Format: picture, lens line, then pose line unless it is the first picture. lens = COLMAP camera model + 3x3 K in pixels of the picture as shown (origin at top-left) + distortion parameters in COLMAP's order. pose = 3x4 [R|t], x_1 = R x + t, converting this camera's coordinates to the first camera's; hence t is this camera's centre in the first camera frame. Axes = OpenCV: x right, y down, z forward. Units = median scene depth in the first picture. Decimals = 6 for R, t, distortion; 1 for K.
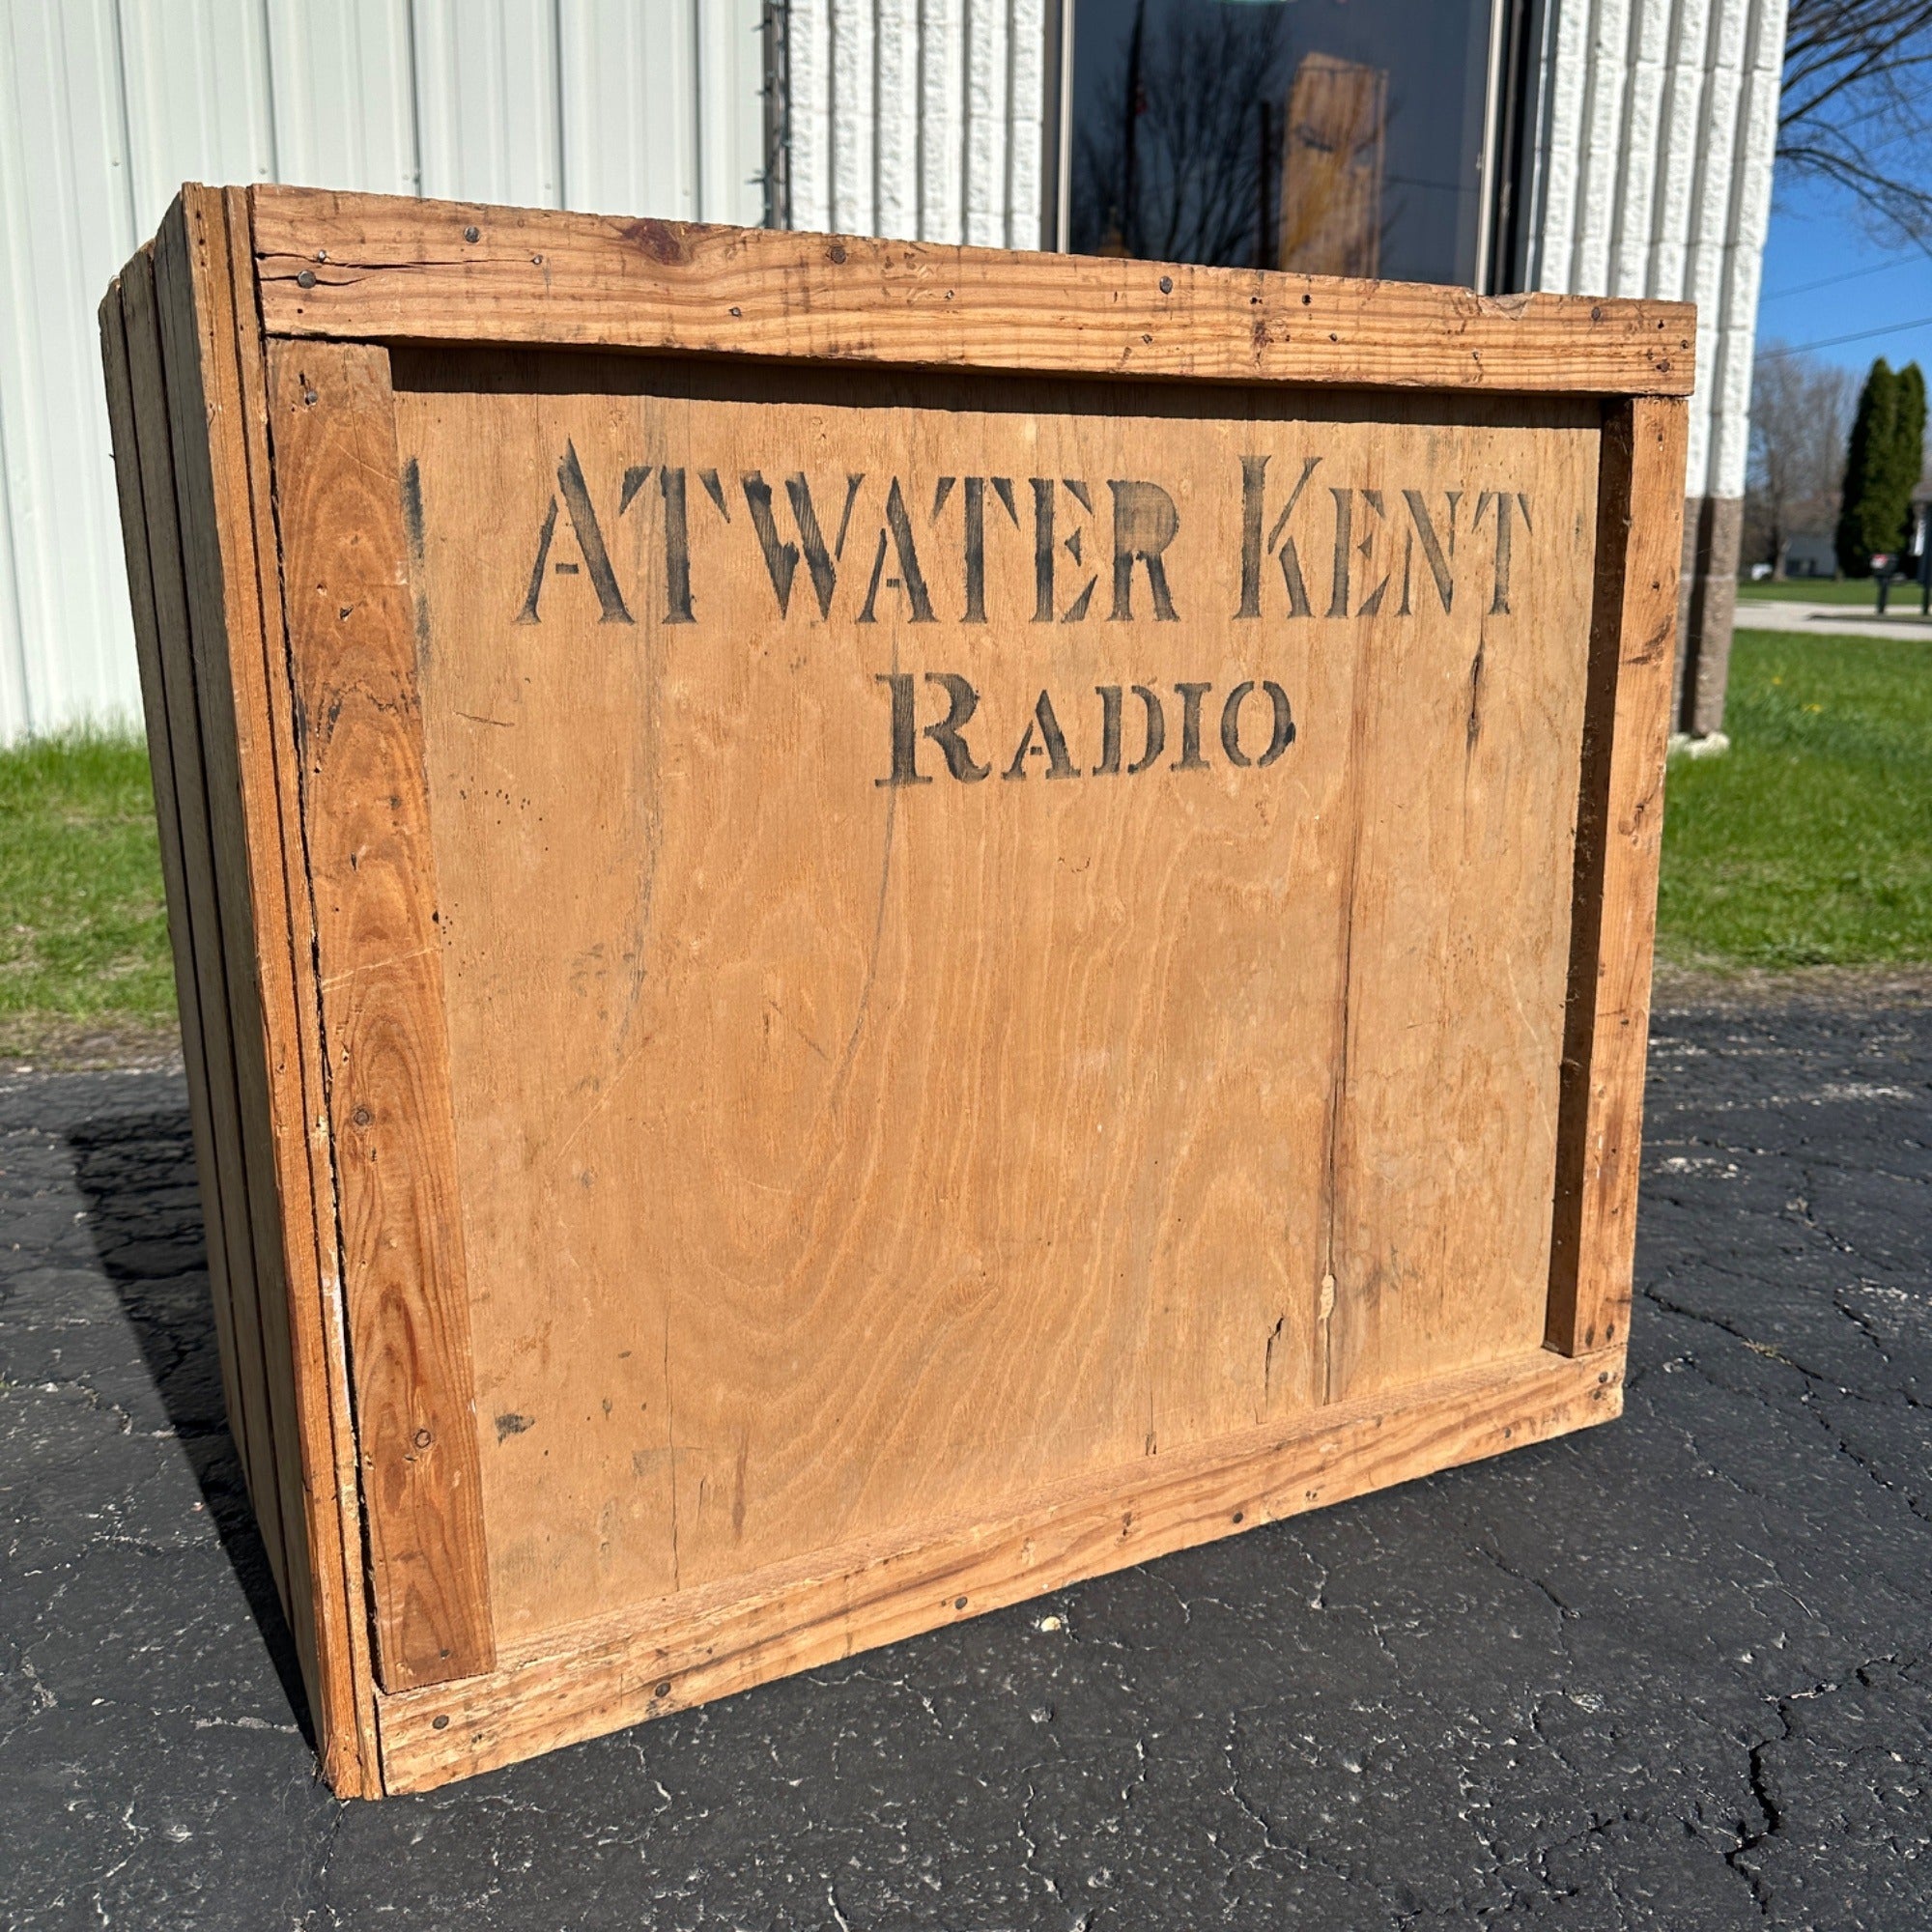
lens RADIAL K [[1596.2, 0, 957.2], [0, 1596.2, 952.9], [0, 0, 1]] dist [0.092209, -0.158570]
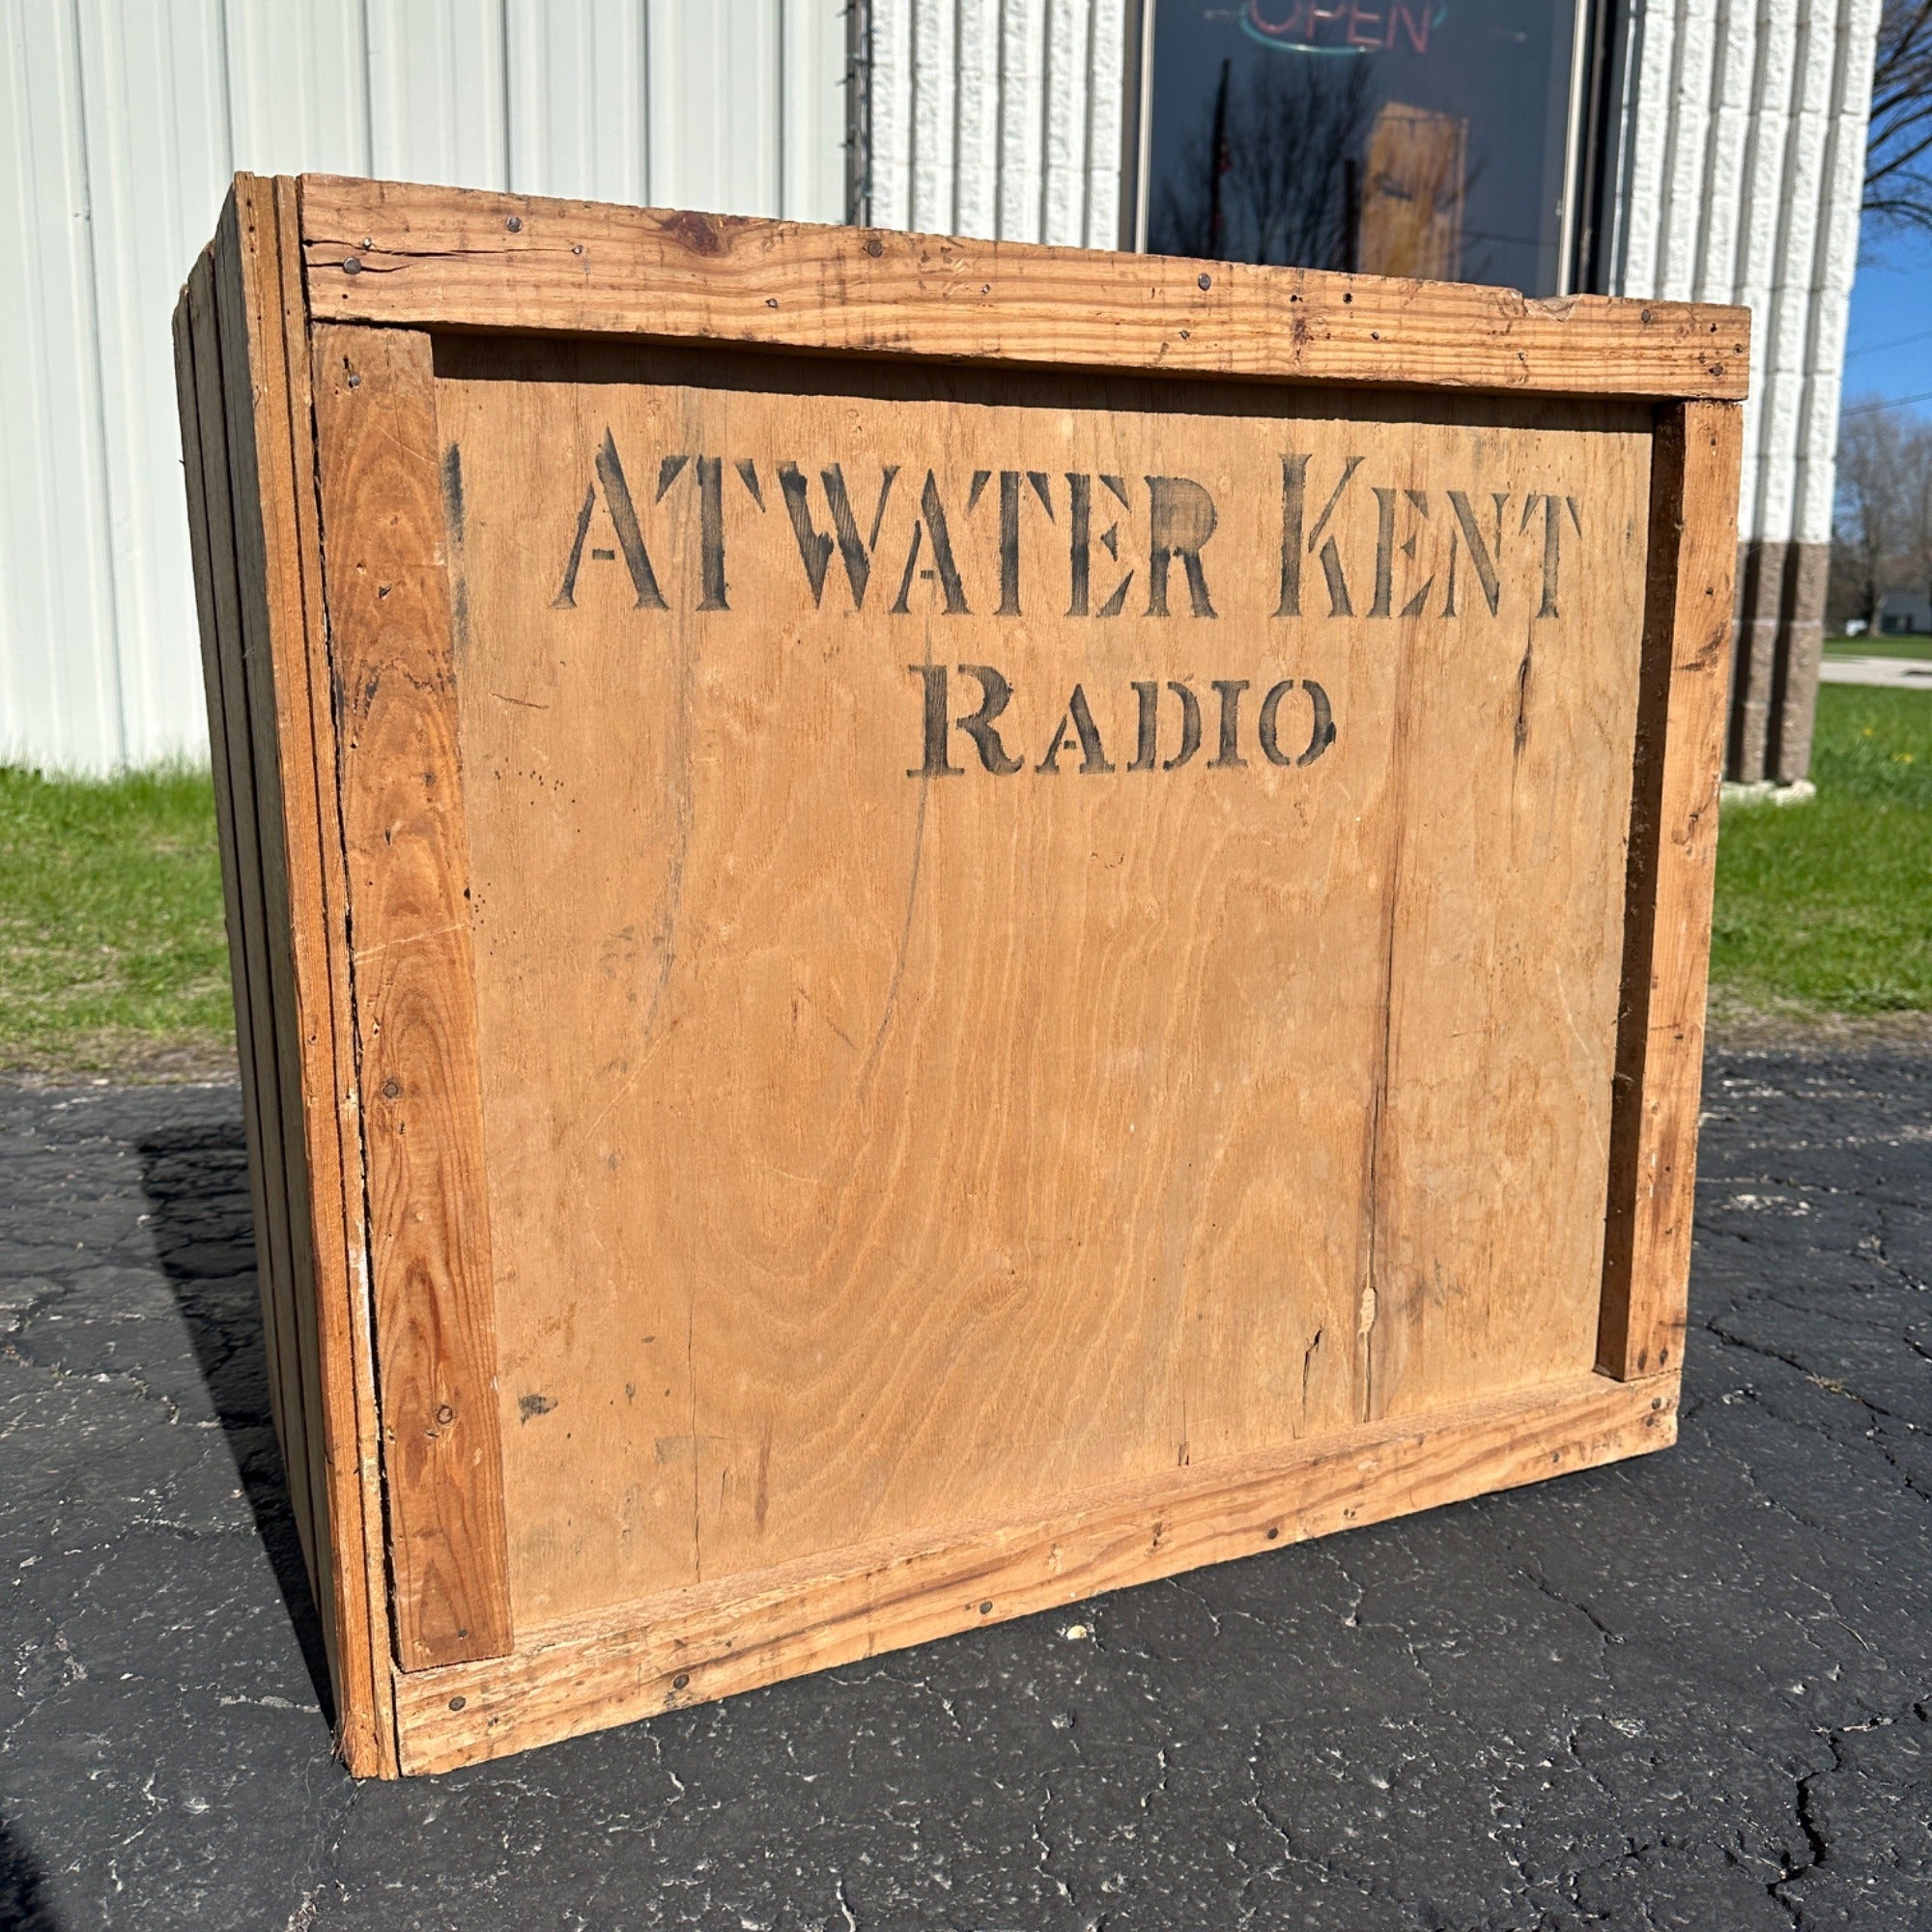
lens RADIAL K [[1596.2, 0, 957.2], [0, 1596.2, 952.9], [0, 0, 1]] dist [0.092209, -0.158570]
pose [[0.998884, 0.013280, -0.045324, 0.025924], [-0.014563, 0.999499, -0.028099, 0.032668], [0.044928, 0.028728, 0.998577, 0.002224]]
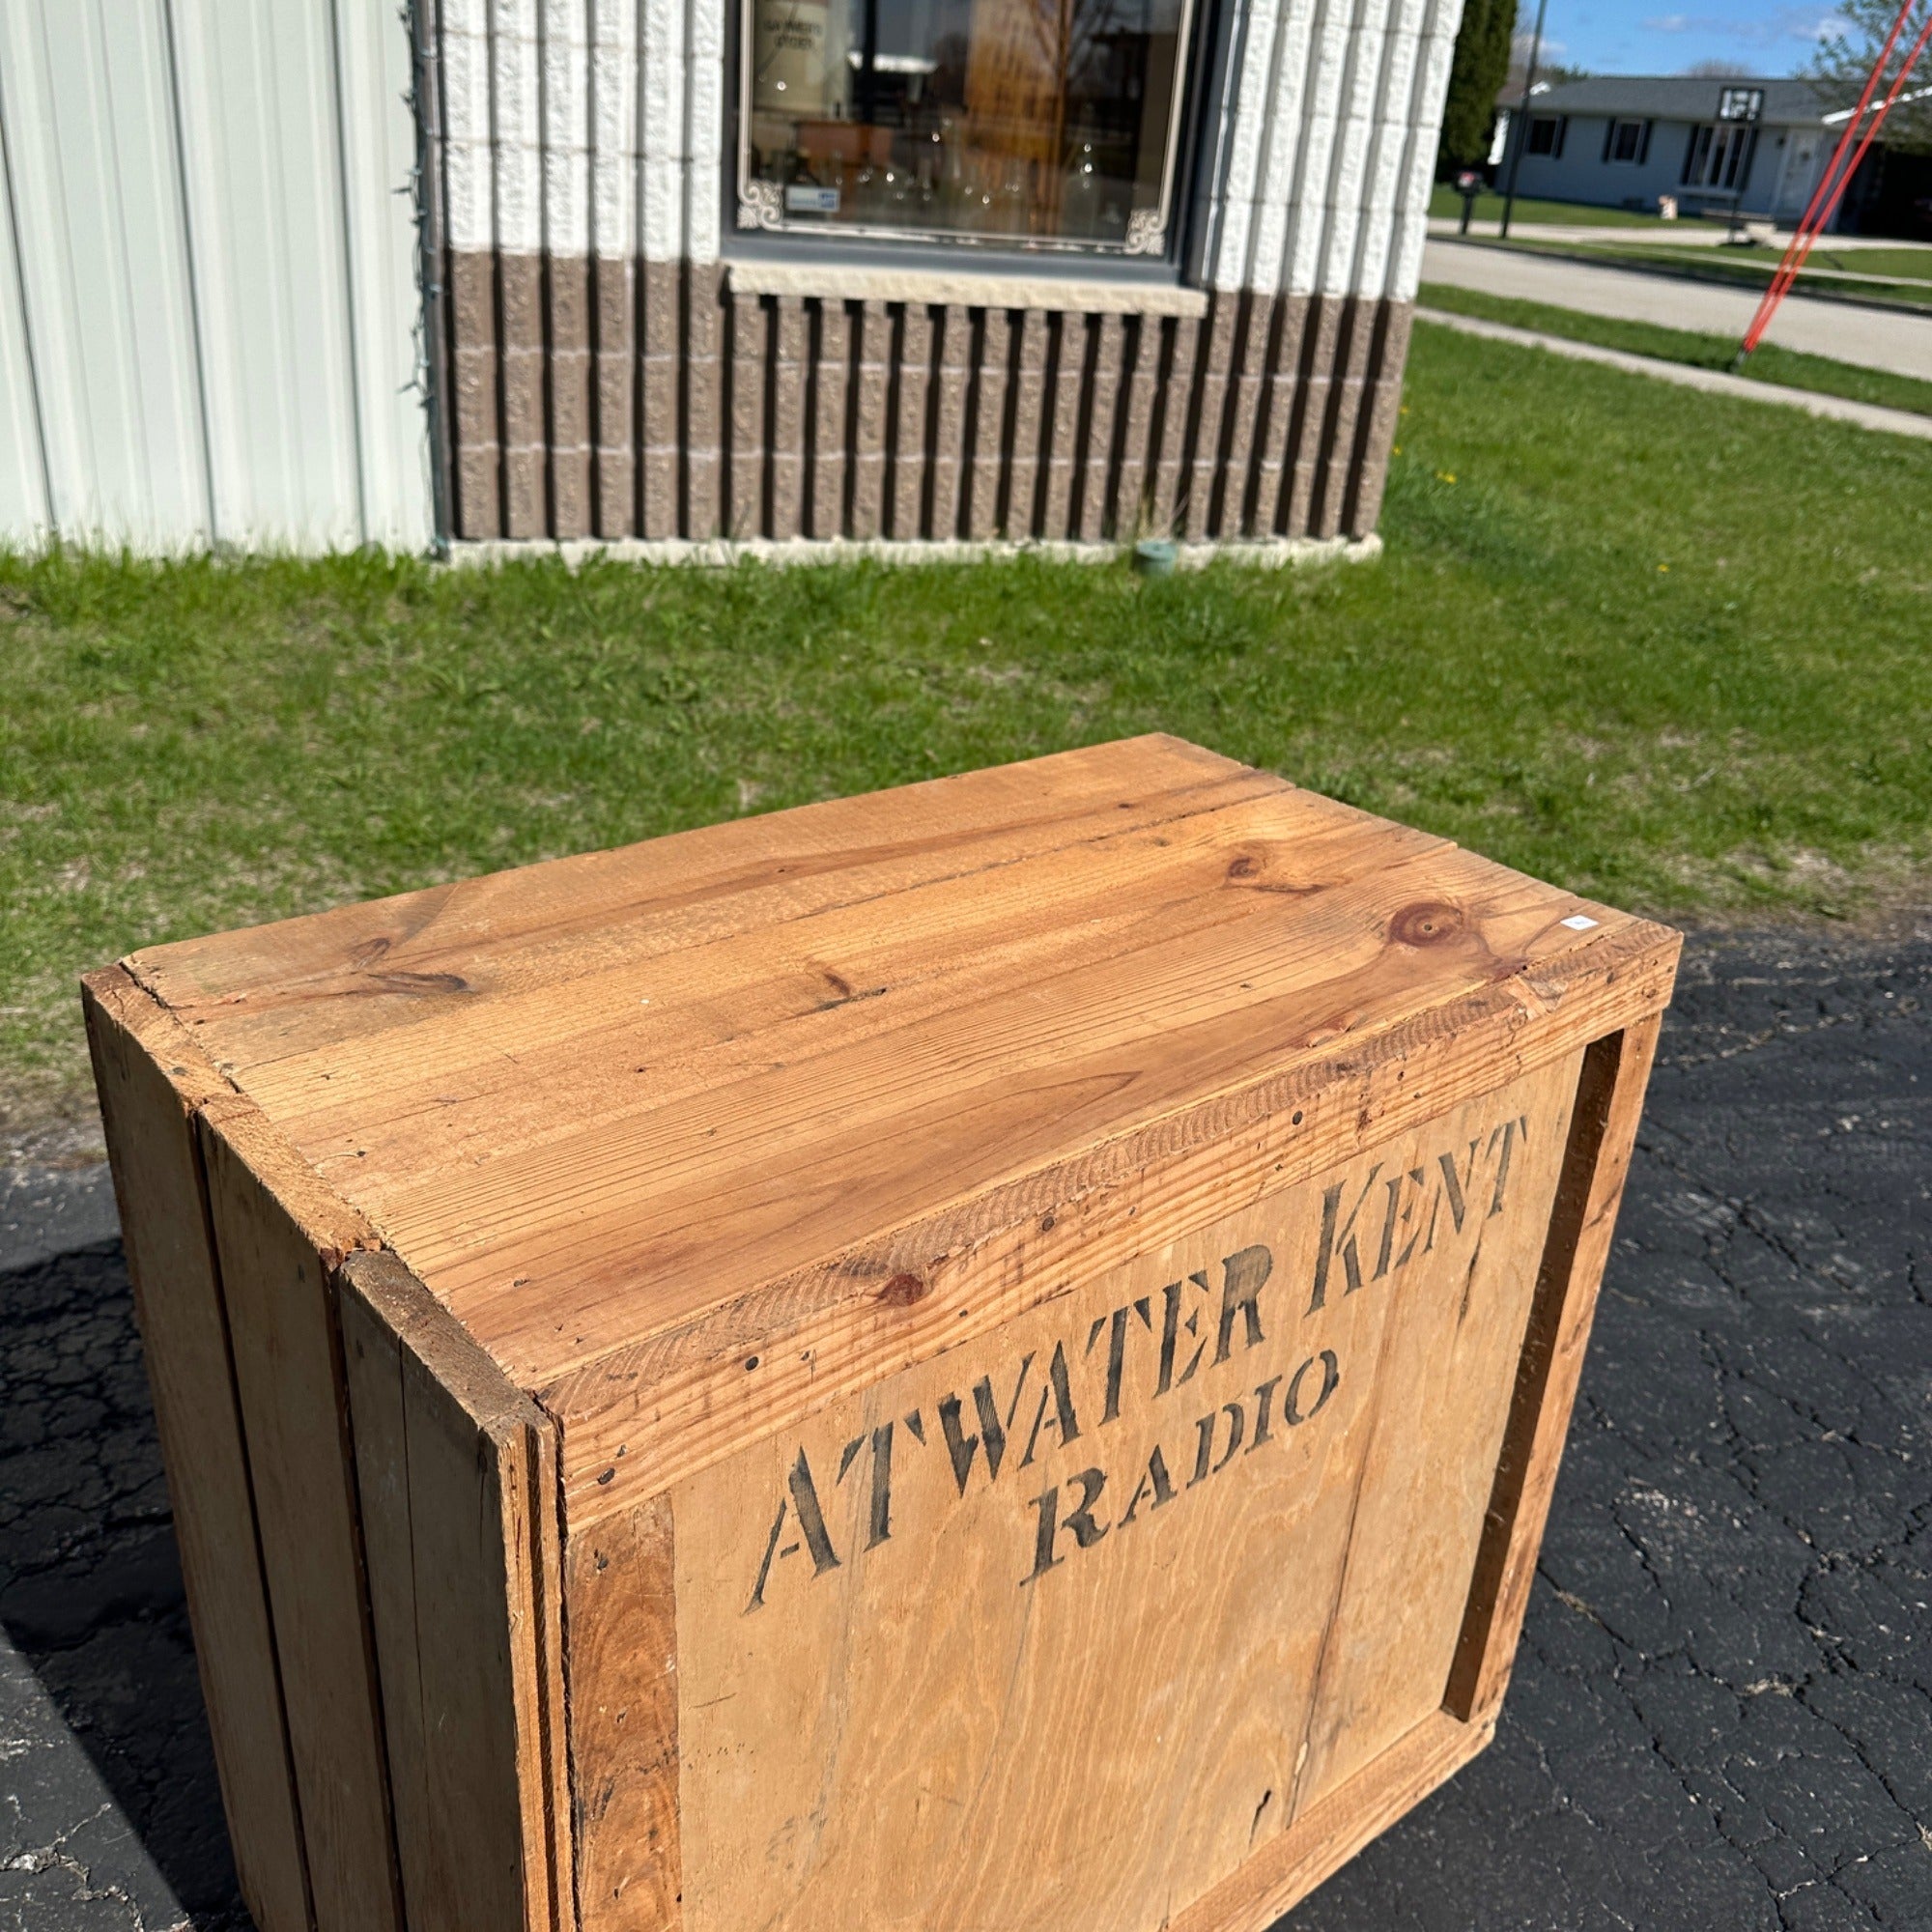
lens RADIAL K [[1659.6, 0, 962.7], [0, 1659.6, 957.6], [0, 0, 1]] dist [0.098674, -0.199155]
pose [[0.971962, -0.035138, 0.232497, -0.315184], [-0.011582, 0.980417, 0.196593, -0.693677], [-0.234852, -0.193774, 0.952521, 0.040735]]
